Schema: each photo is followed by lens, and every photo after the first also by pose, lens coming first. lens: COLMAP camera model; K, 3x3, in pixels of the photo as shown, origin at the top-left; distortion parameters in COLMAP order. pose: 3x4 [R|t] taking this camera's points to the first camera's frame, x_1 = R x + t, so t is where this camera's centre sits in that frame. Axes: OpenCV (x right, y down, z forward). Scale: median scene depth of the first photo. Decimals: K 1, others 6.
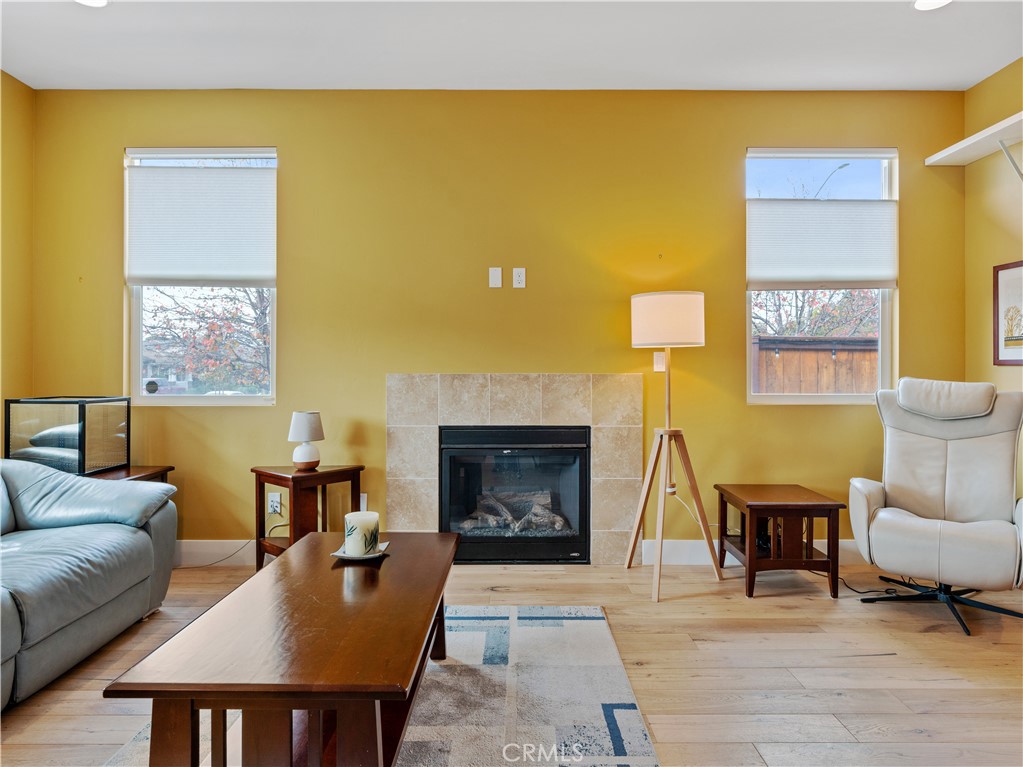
lens RADIAL K [[634.7, 0, 512.1], [0, 634.7, 372.8], [0, 0, 1]] dist [0.000262, 0.002495]
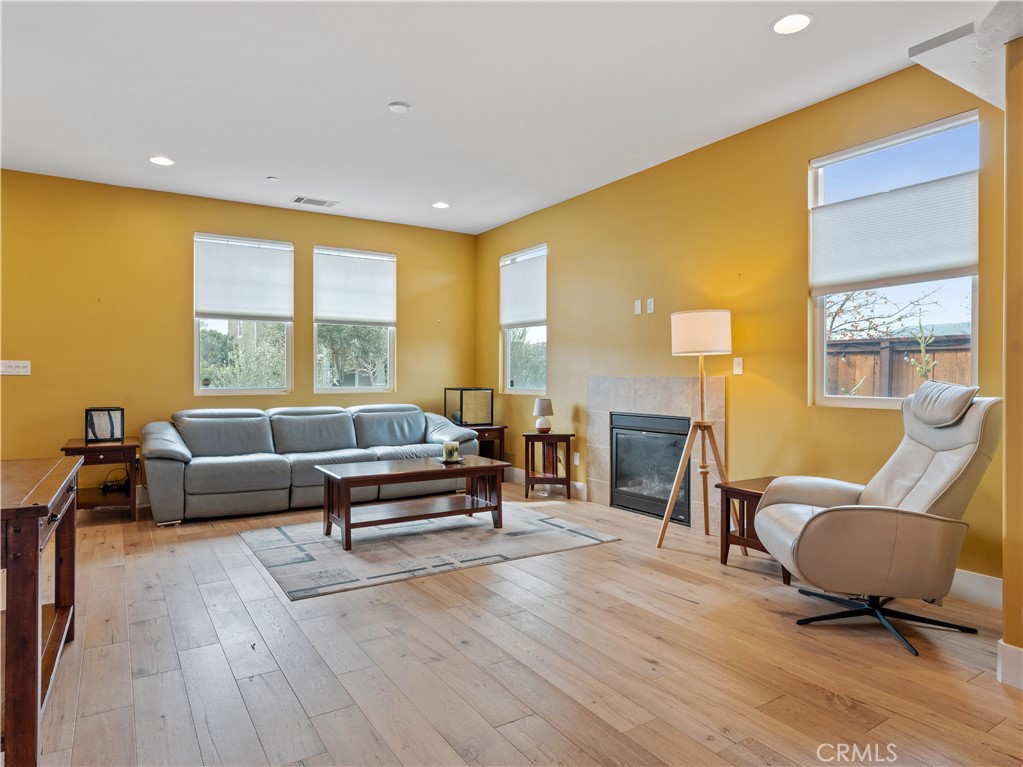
lens RADIAL K [[634.7, 0, 516.6], [0, 634.7, 379.6], [0, 0, 1]] dist [0.000262, 0.002495]
pose [[0.533905, 0.005690, -0.845525, 1.013610], [-0.002980, 0.999984, 0.004847, 0.002575], [0.845539, -0.000068, 0.533914, 0.032641]]
